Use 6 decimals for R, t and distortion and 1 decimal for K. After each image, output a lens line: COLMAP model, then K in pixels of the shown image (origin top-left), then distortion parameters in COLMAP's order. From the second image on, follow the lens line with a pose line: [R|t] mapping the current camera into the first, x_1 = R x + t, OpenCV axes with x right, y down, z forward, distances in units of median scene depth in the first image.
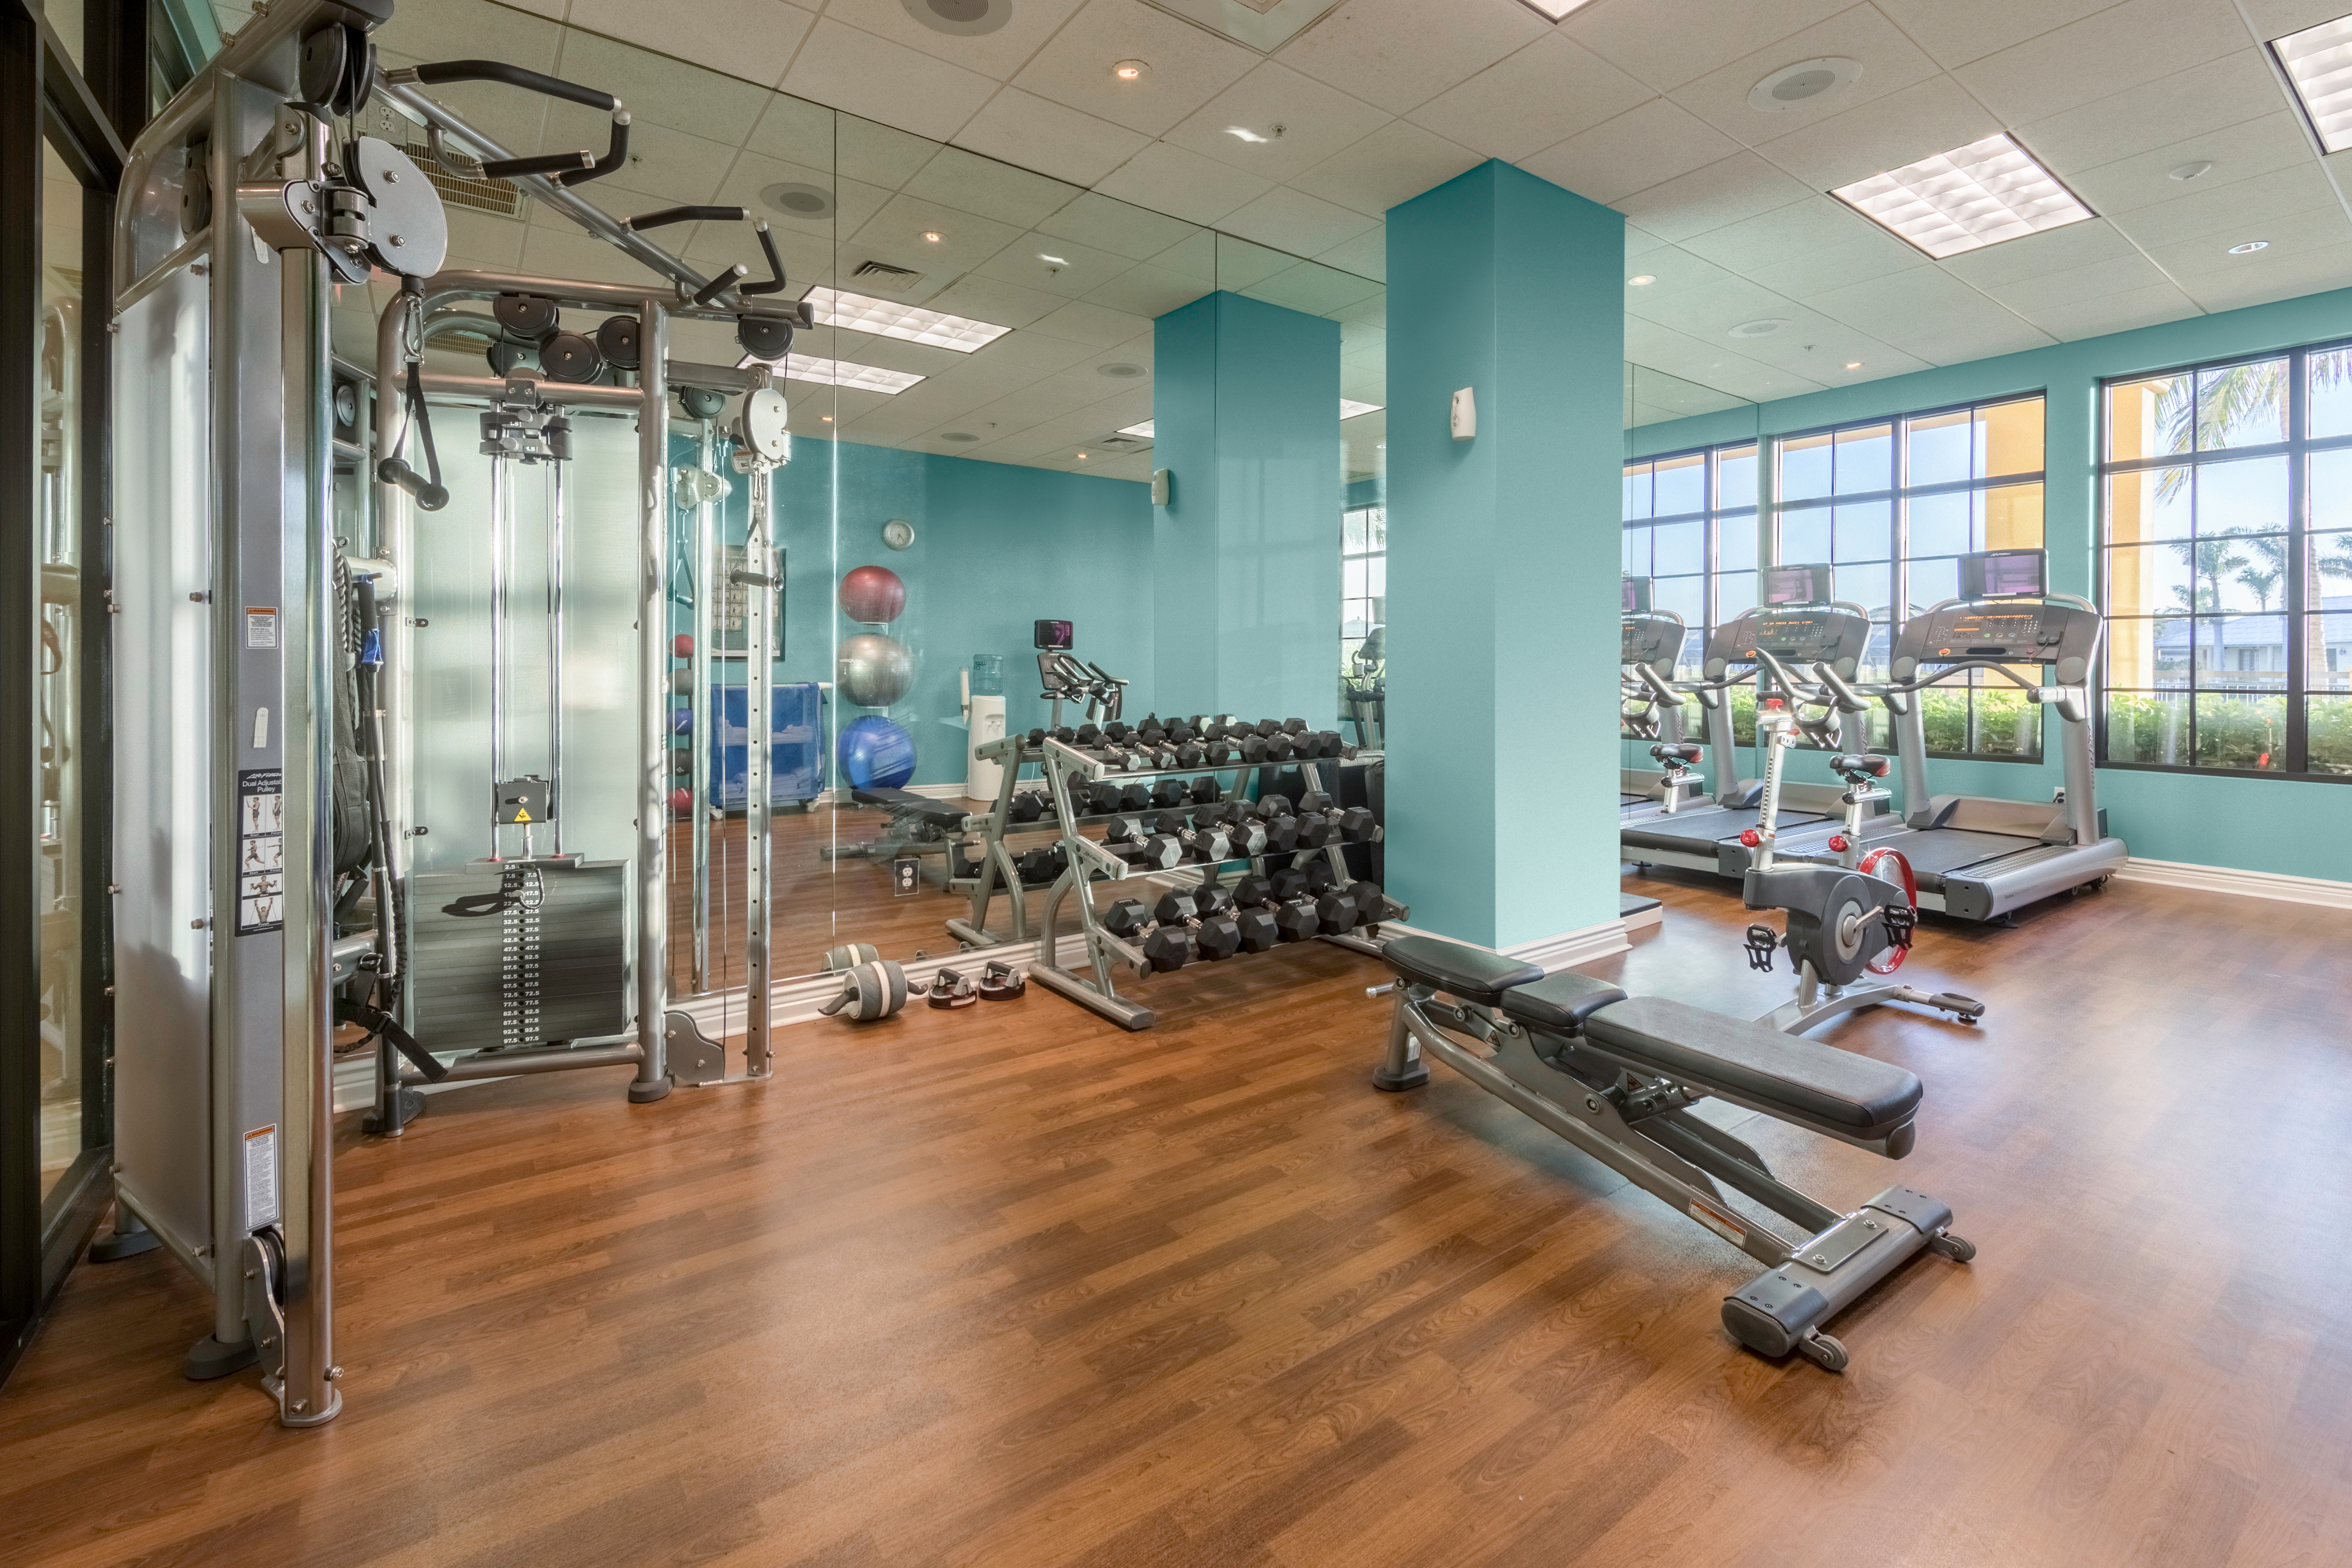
lens RADIAL K [[1011.2, 0, 1149.6], [0, 1011.2, 671.6], [0, 0, 1]] dist [-0.000858, -0.000016]
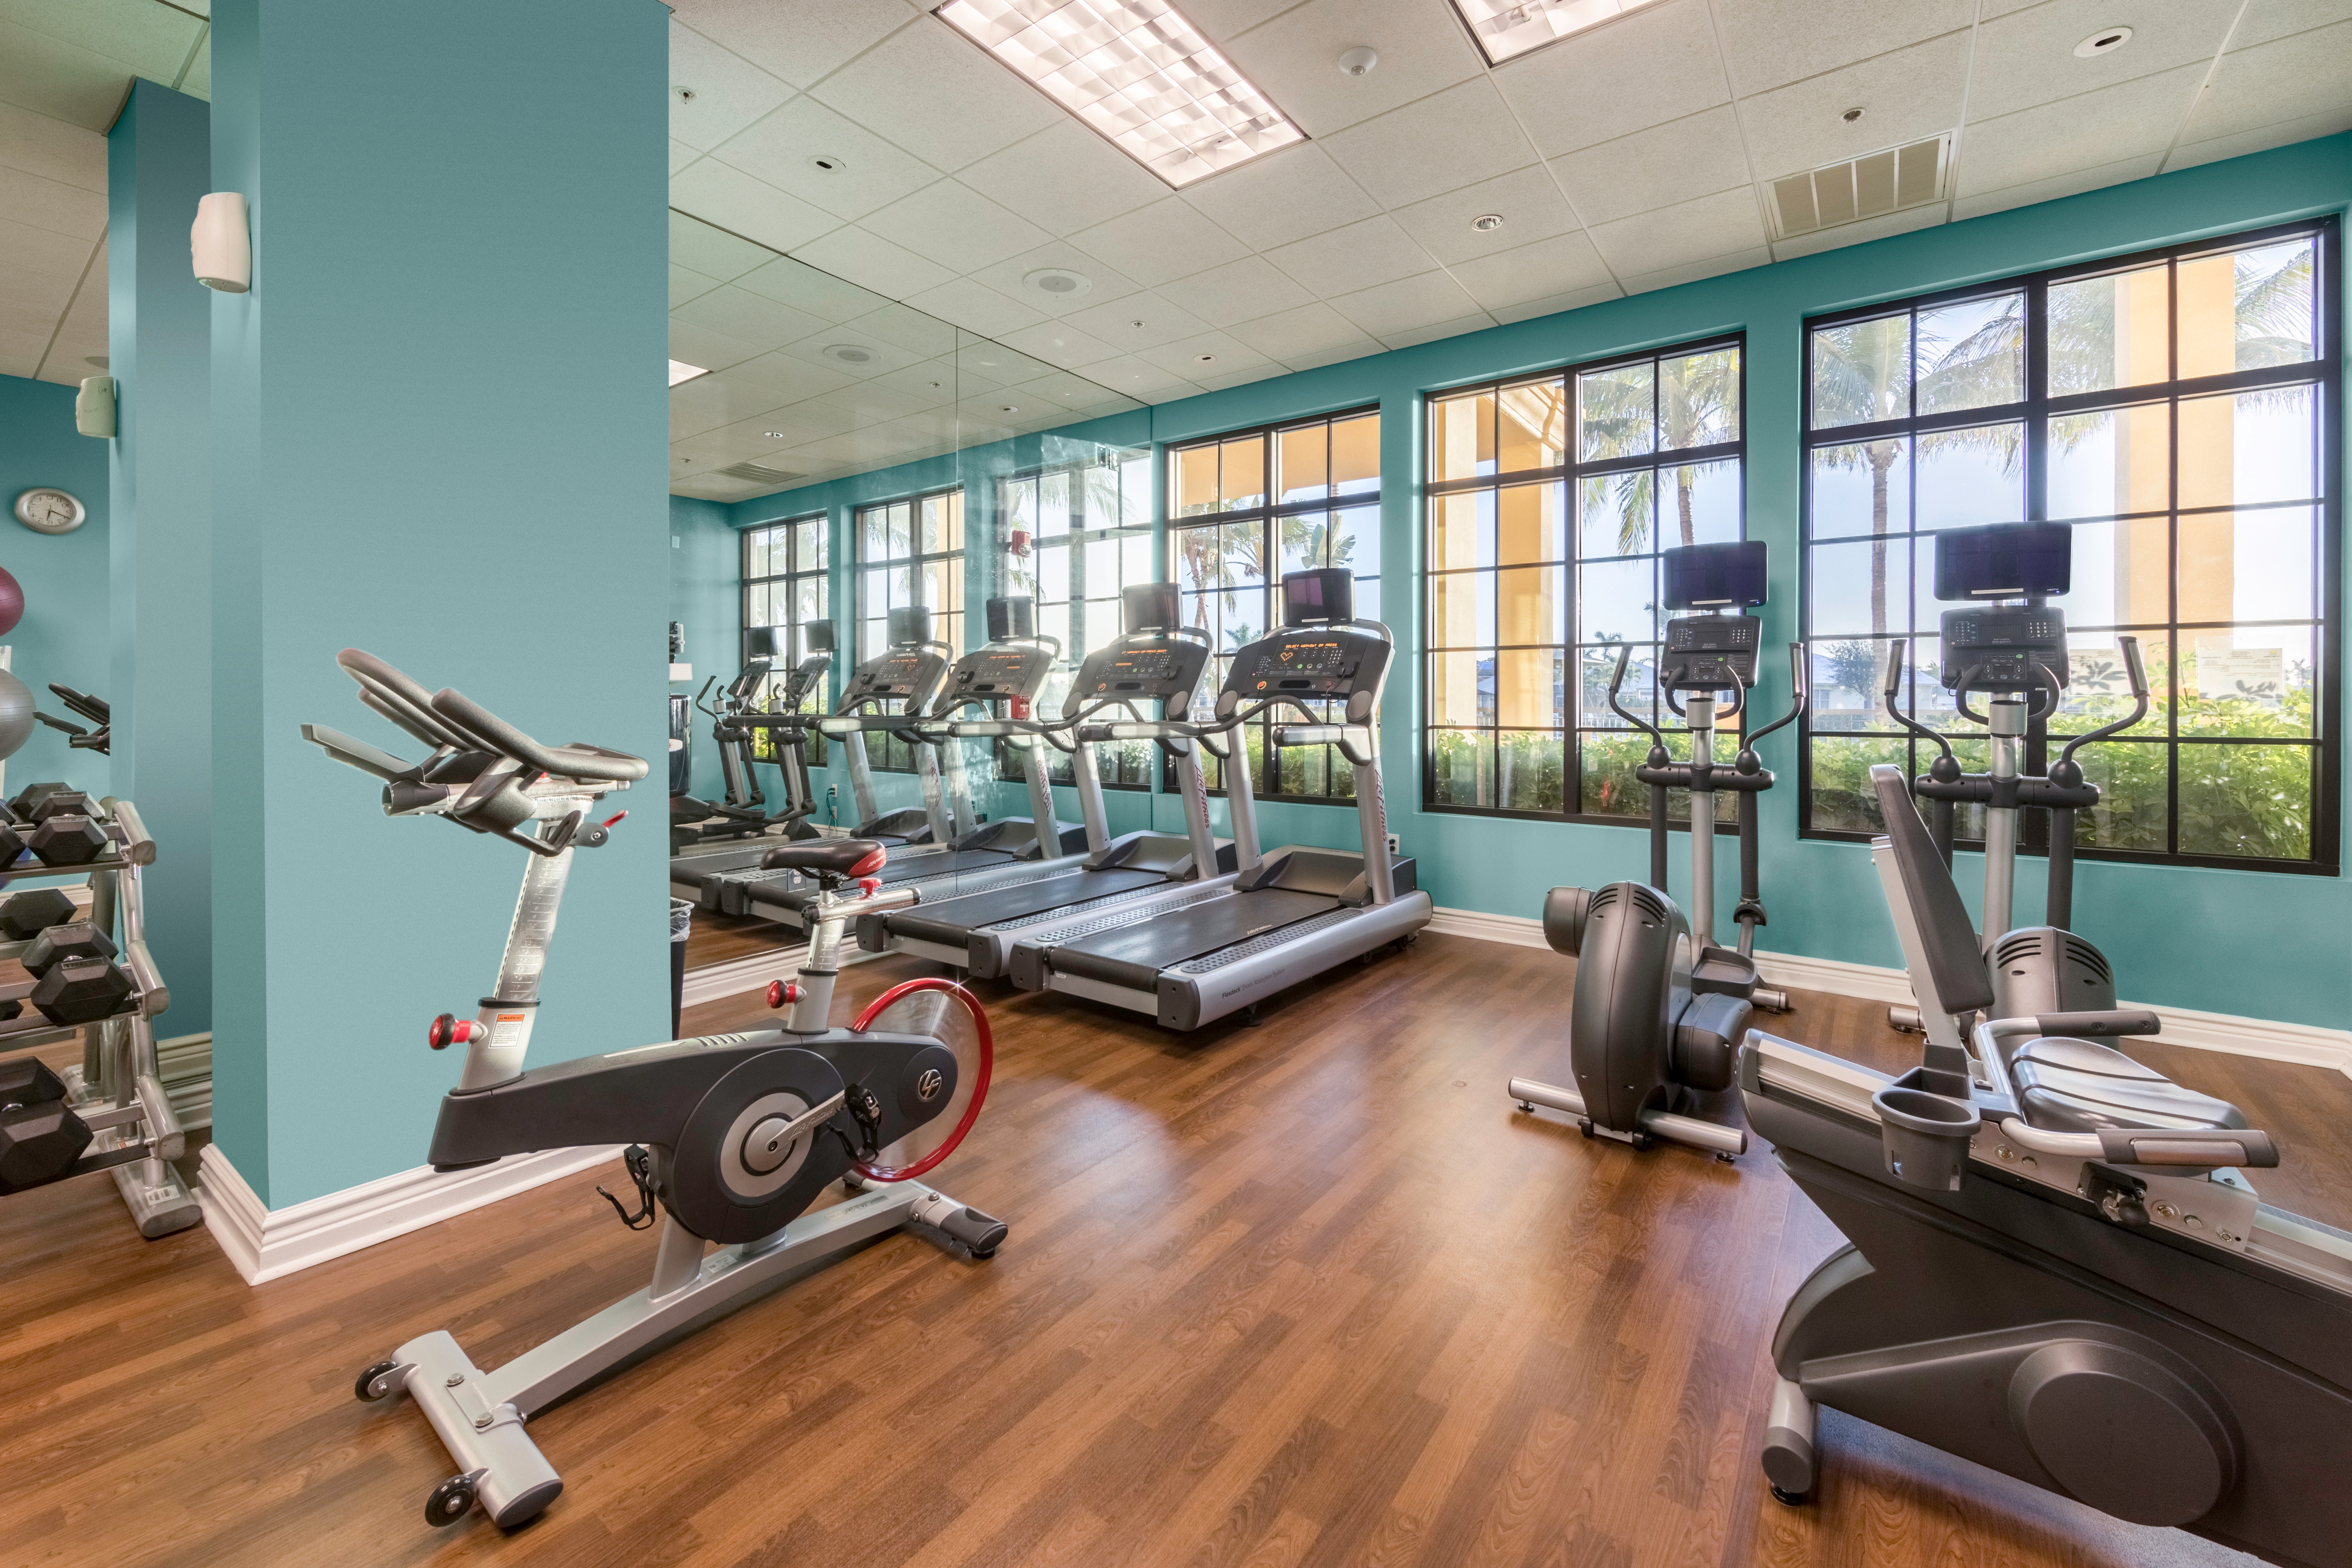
lens RADIAL K [[997.1, 0, 1179.7], [0, 997.1, 704.7], [0, 0, 1]] dist [-0.000146, 0.000035]
pose [[0.942595, -0.001497, 0.333935, 0.581225], [0.003002, 0.999988, -0.003991, 0.000176], [-0.333925, 0.004764, 0.942588, 0.292632]]
